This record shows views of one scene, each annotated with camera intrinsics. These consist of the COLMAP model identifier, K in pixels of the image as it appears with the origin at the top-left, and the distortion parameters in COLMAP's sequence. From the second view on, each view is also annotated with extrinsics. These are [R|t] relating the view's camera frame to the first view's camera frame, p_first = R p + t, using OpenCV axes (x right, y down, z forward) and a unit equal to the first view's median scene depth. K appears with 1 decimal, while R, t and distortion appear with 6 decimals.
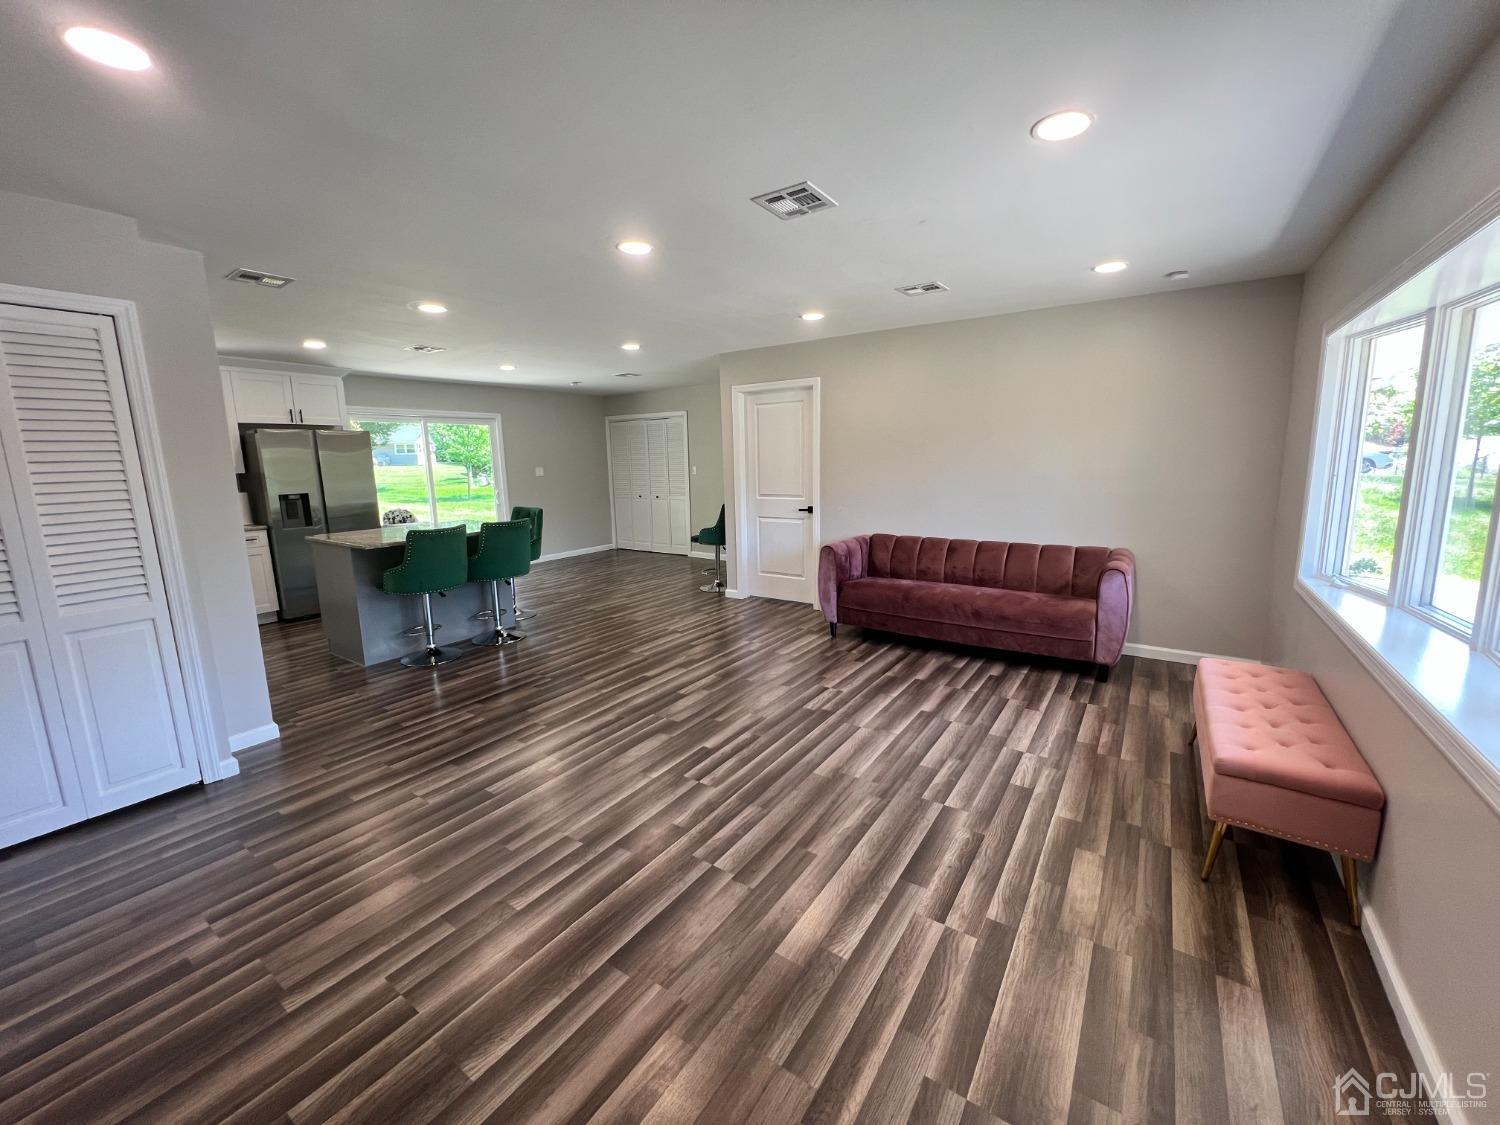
lens RADIAL K [[599.7, 0, 745.9], [0, 599.7, 555.3], [0, 0, 1]] dist [-0.002446, 0.000218]
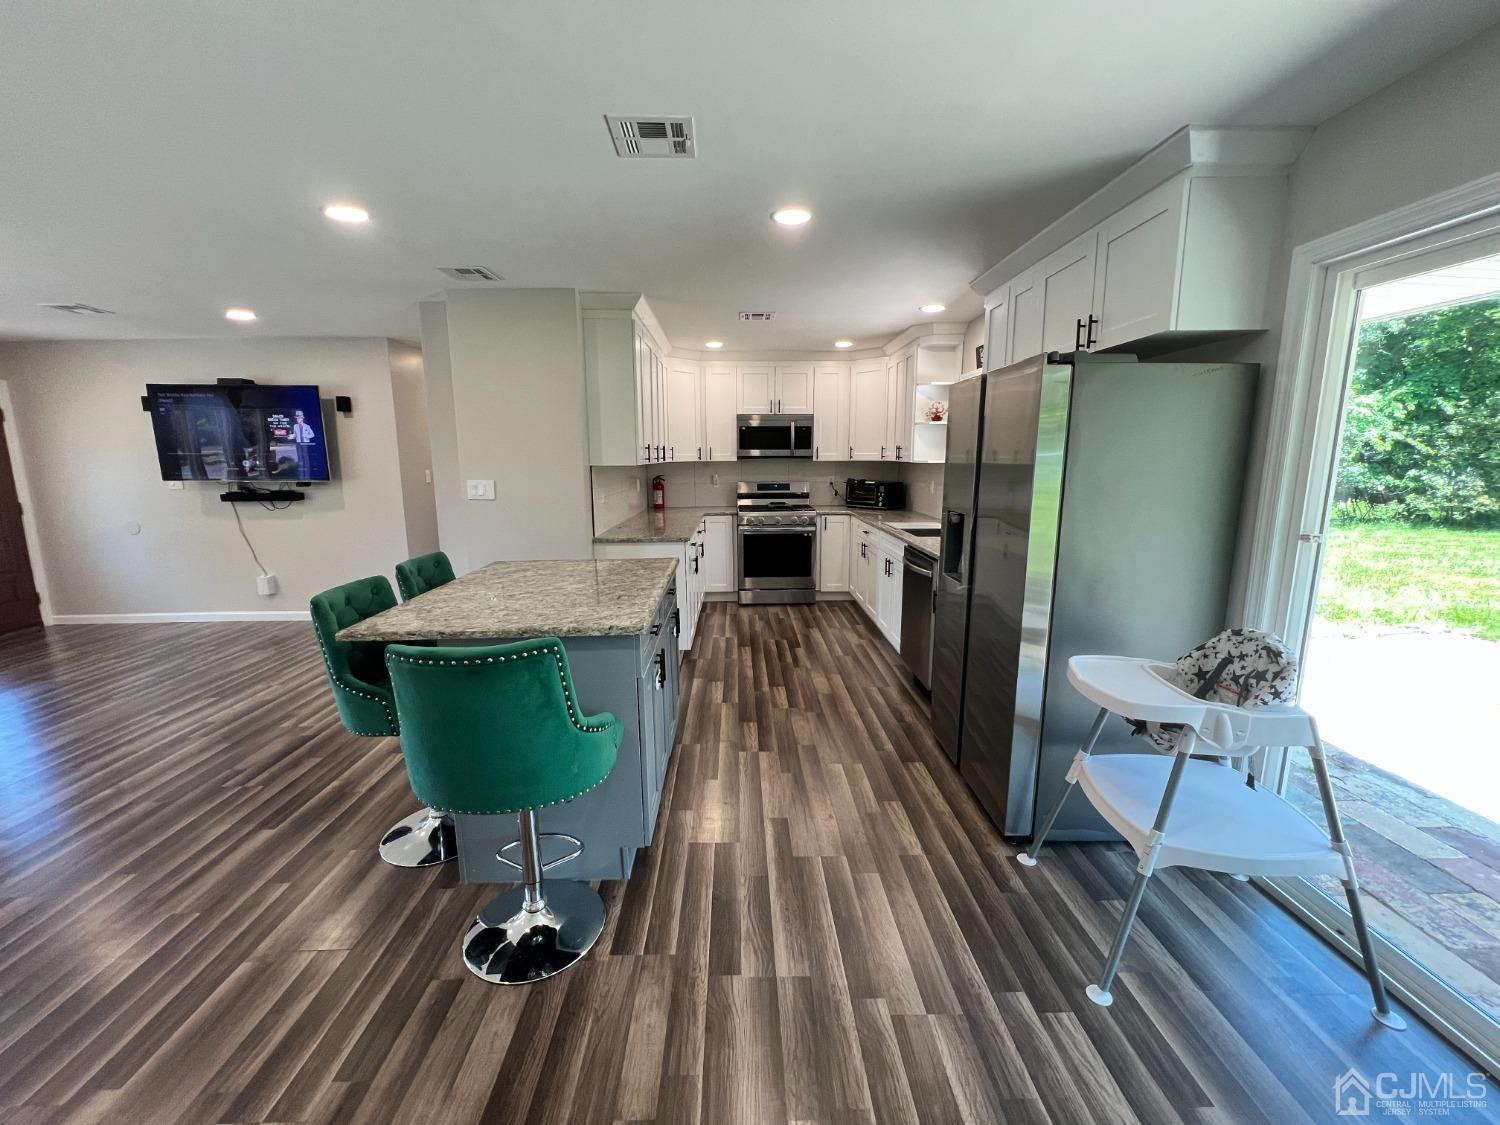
lens RADIAL K [[602.2, 0, 748.6], [0, 602.2, 557.3], [0, 0, 1]] dist [-0.010527, 0.000284]
pose [[-0.810065, 0.122316, -0.573440, -0.497027], [-0.073356, 0.949173, 0.306086, -0.315558], [0.581733, 0.290015, -0.759920, 1.965197]]
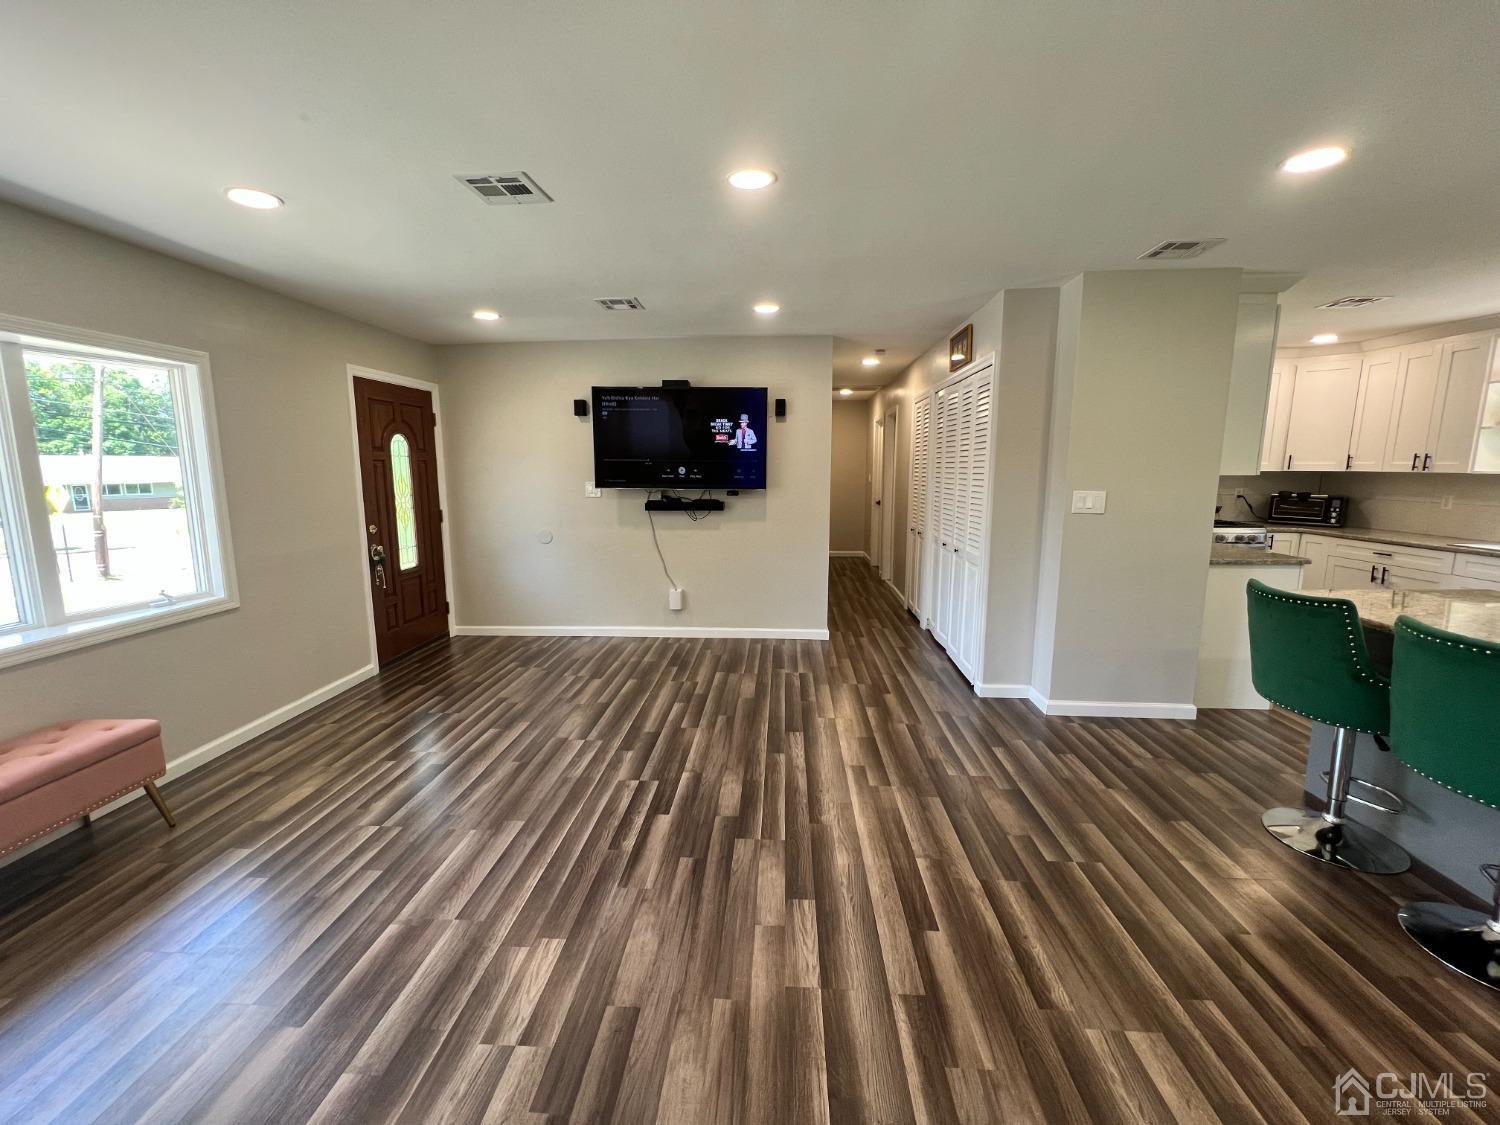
lens RADIAL K [[599.7, 0, 745.9], [0, 599.7, 555.3], [0, 0, 1]] dist [-0.002446, 0.000218]
pose [[-0.856725, 0.098793, -0.506224, 0.185385], [-0.063878, 0.953604, 0.294209, -0.229563], [0.511803, 0.284393, -0.810665, 1.355022]]
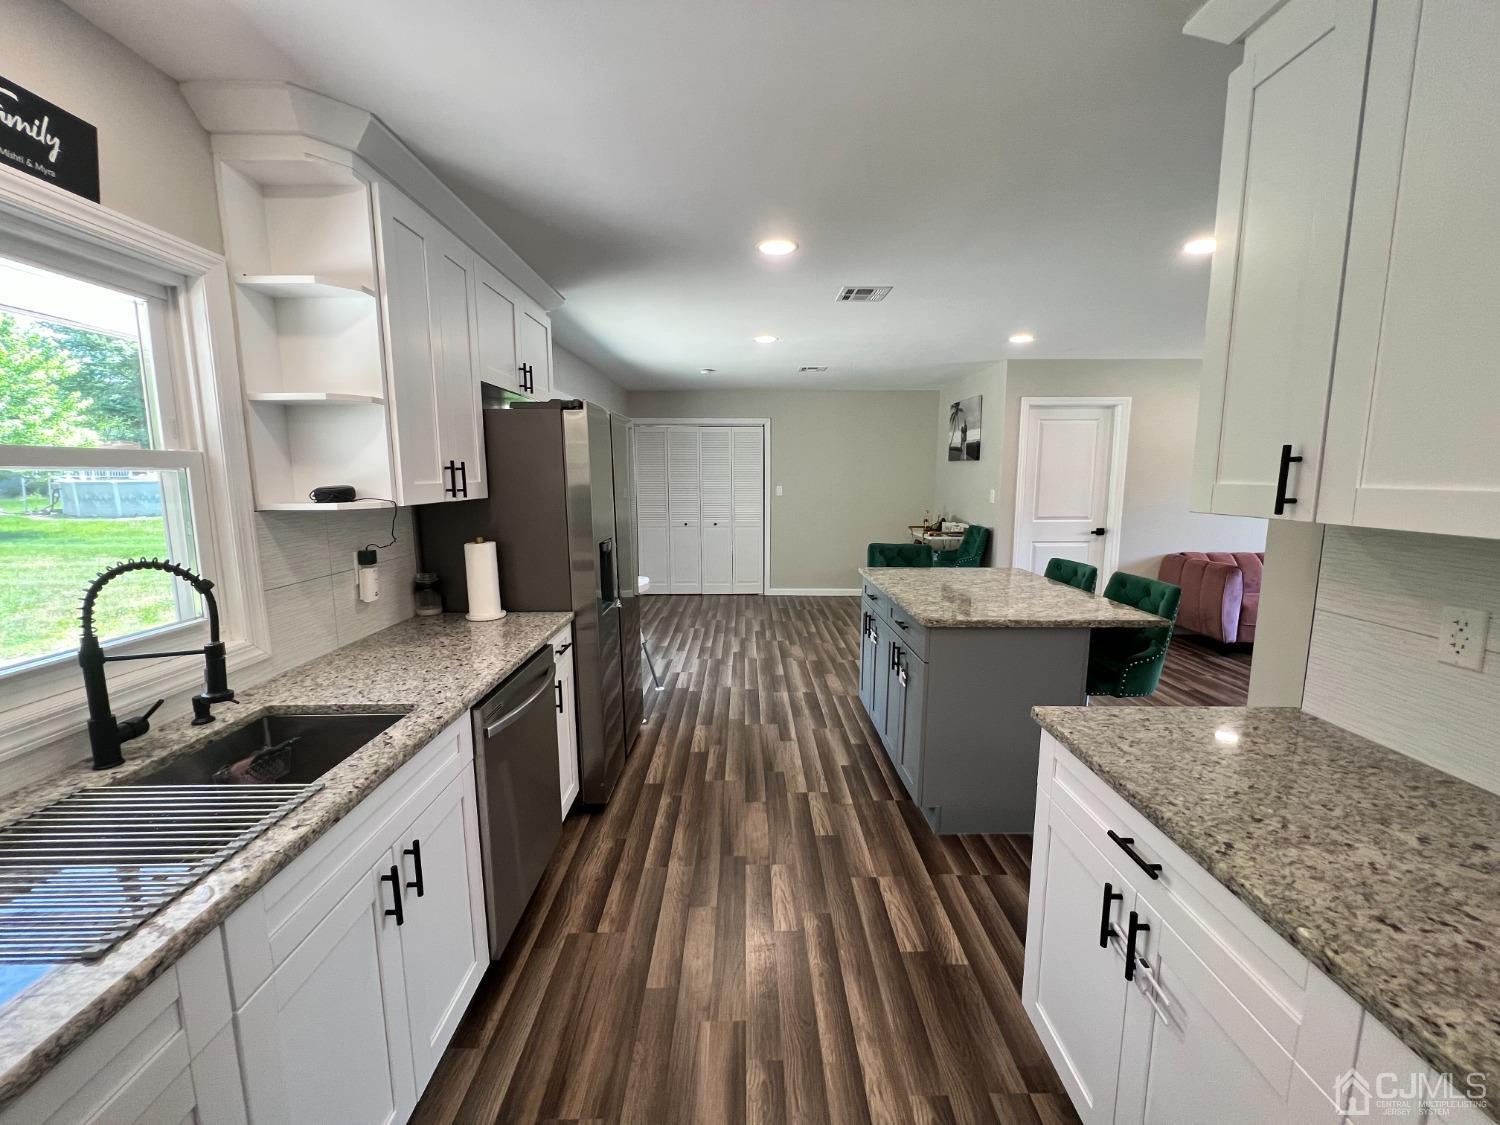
lens RADIAL K [[602.2, 0, 748.6], [0, 602.2, 557.3], [0, 0, 1]] dist [-0.010527, 0.000284]
pose [[0.818221, -0.063343, 0.571404, -1.424447], [0.080459, 0.996747, -0.004718, -0.119086], [-0.569246, 0.049835, 0.820655, 0.828522]]
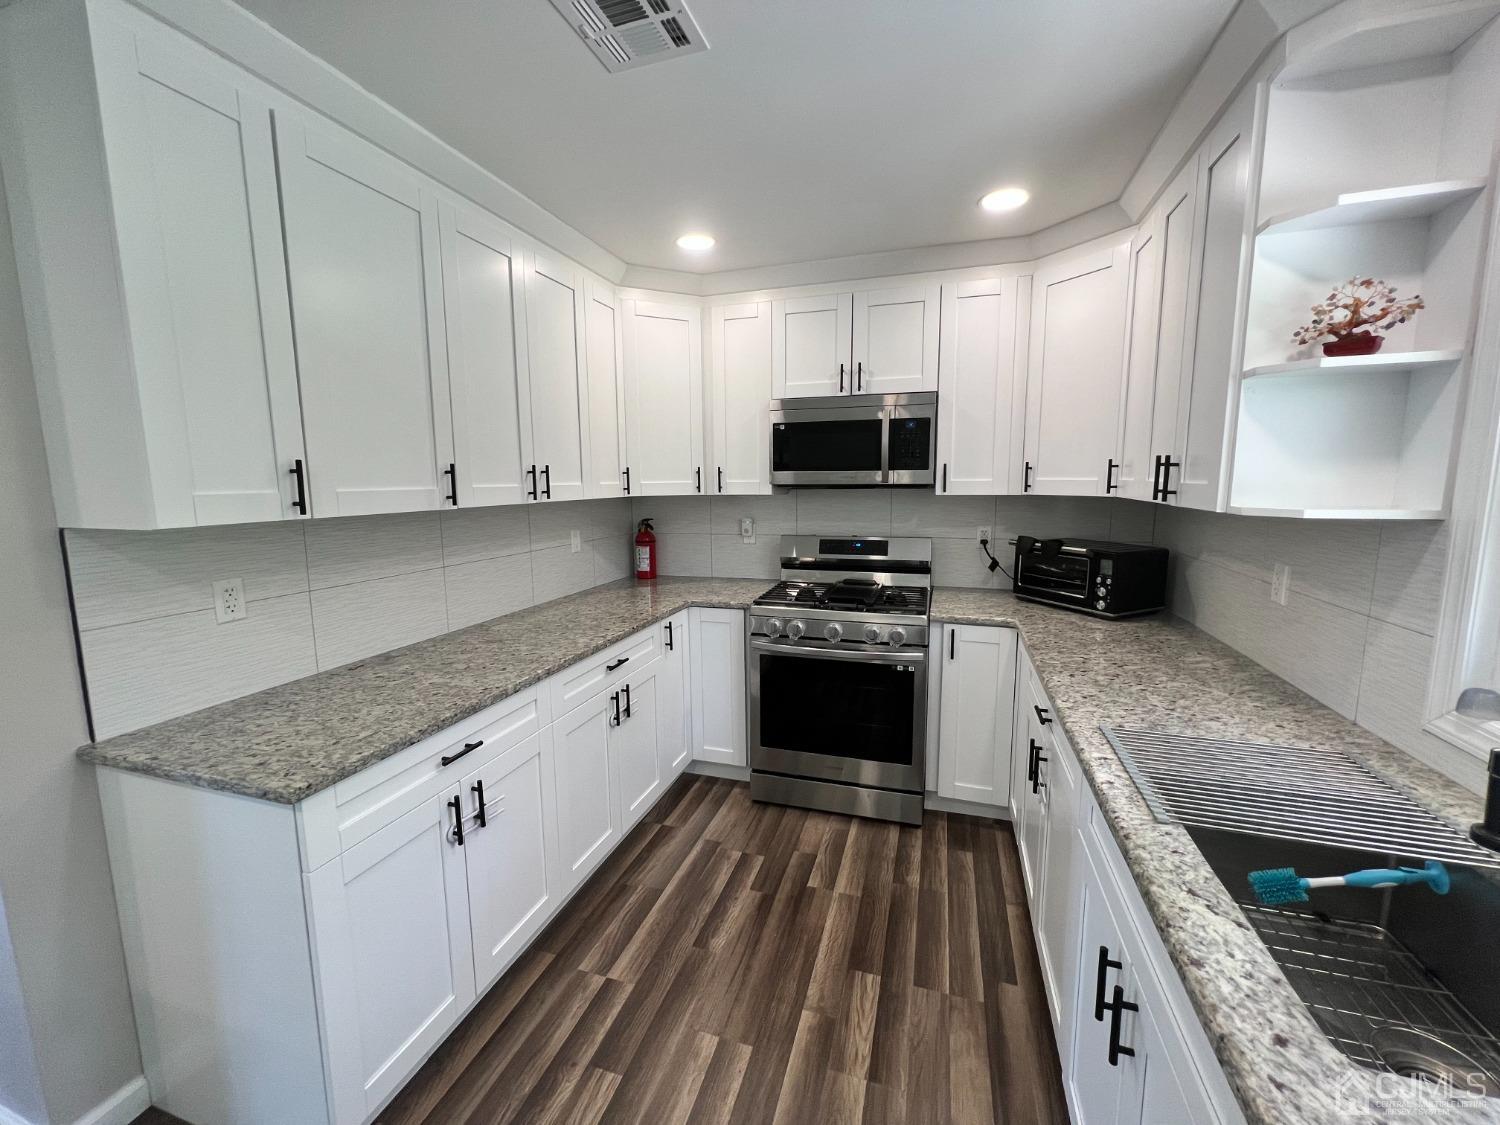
lens RADIAL K [[602.2, 0, 748.6], [0, 602.2, 557.3], [0, 0, 1]] dist [-0.010527, 0.000284]
pose [[-0.956382, 0.069179, -0.283811, -1.192224], [-0.016474, 0.957235, 0.288842, -0.209222], [0.291655, 0.280919, -0.914342, 1.360699]]
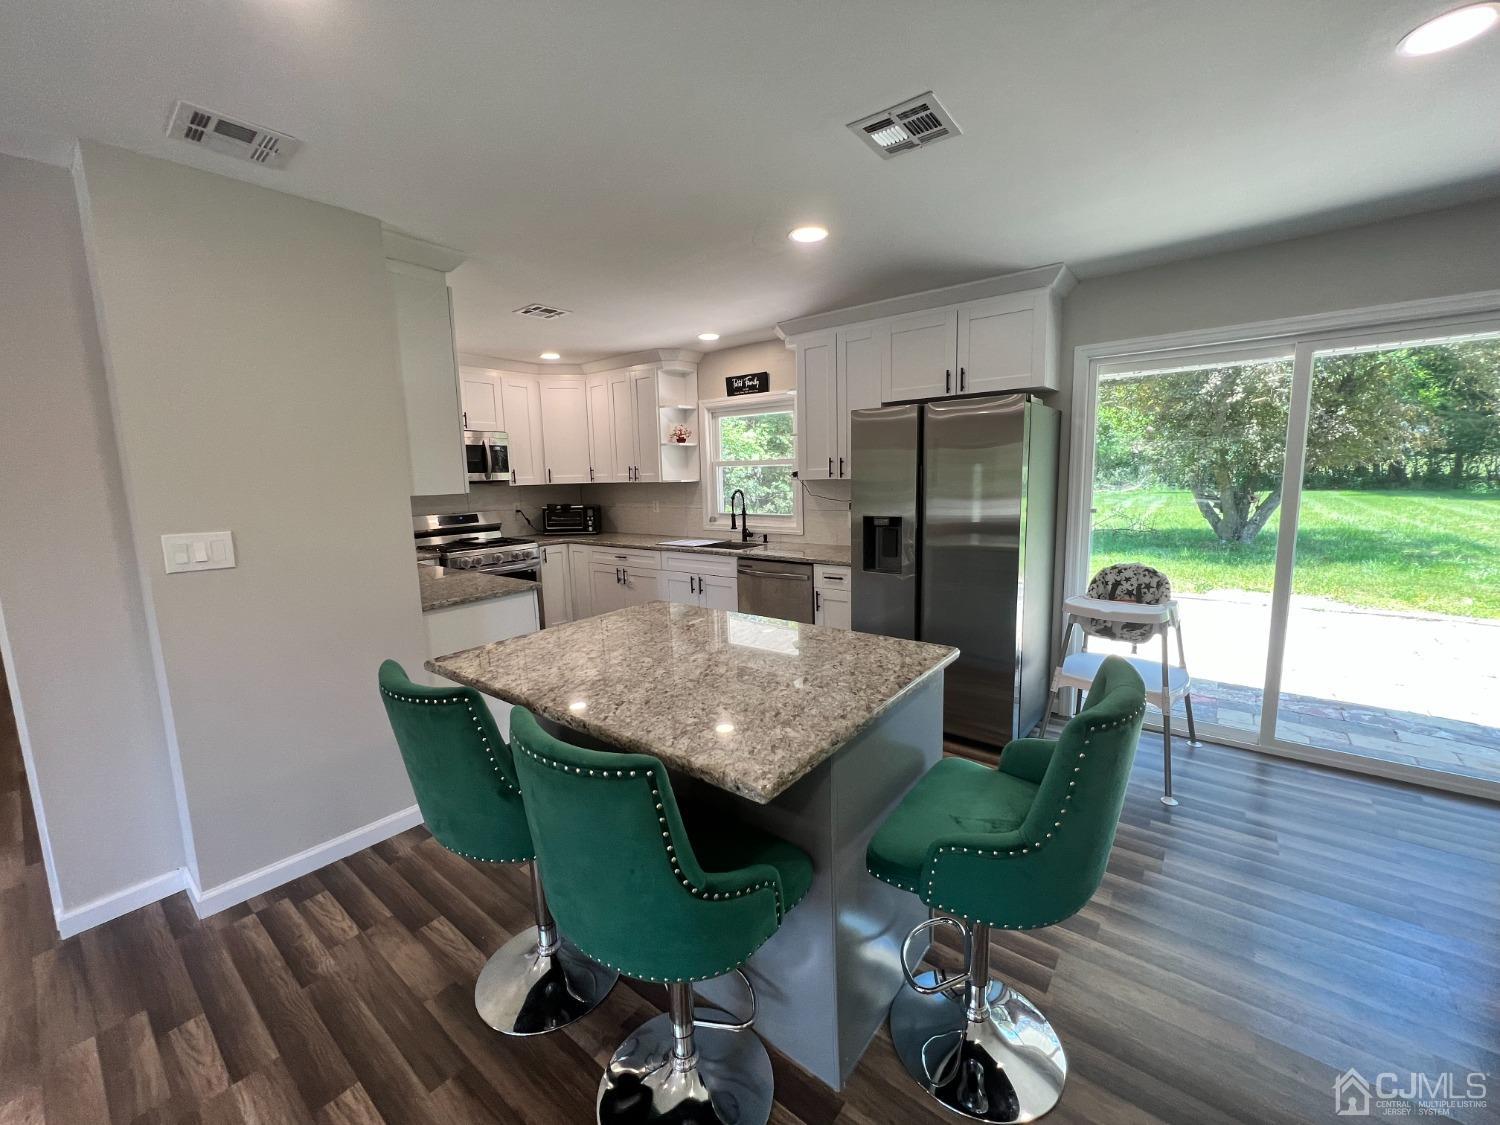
lens RADIAL K [[602.2, 0, 748.6], [0, 602.2, 557.3], [0, 0, 1]] dist [-0.010527, 0.000284]
pose [[-0.070271, 0.162715, -0.984168, -0.236314], [-0.132886, 0.976286, 0.170900, -0.224972], [0.988637, 0.142791, -0.046982, 1.376721]]
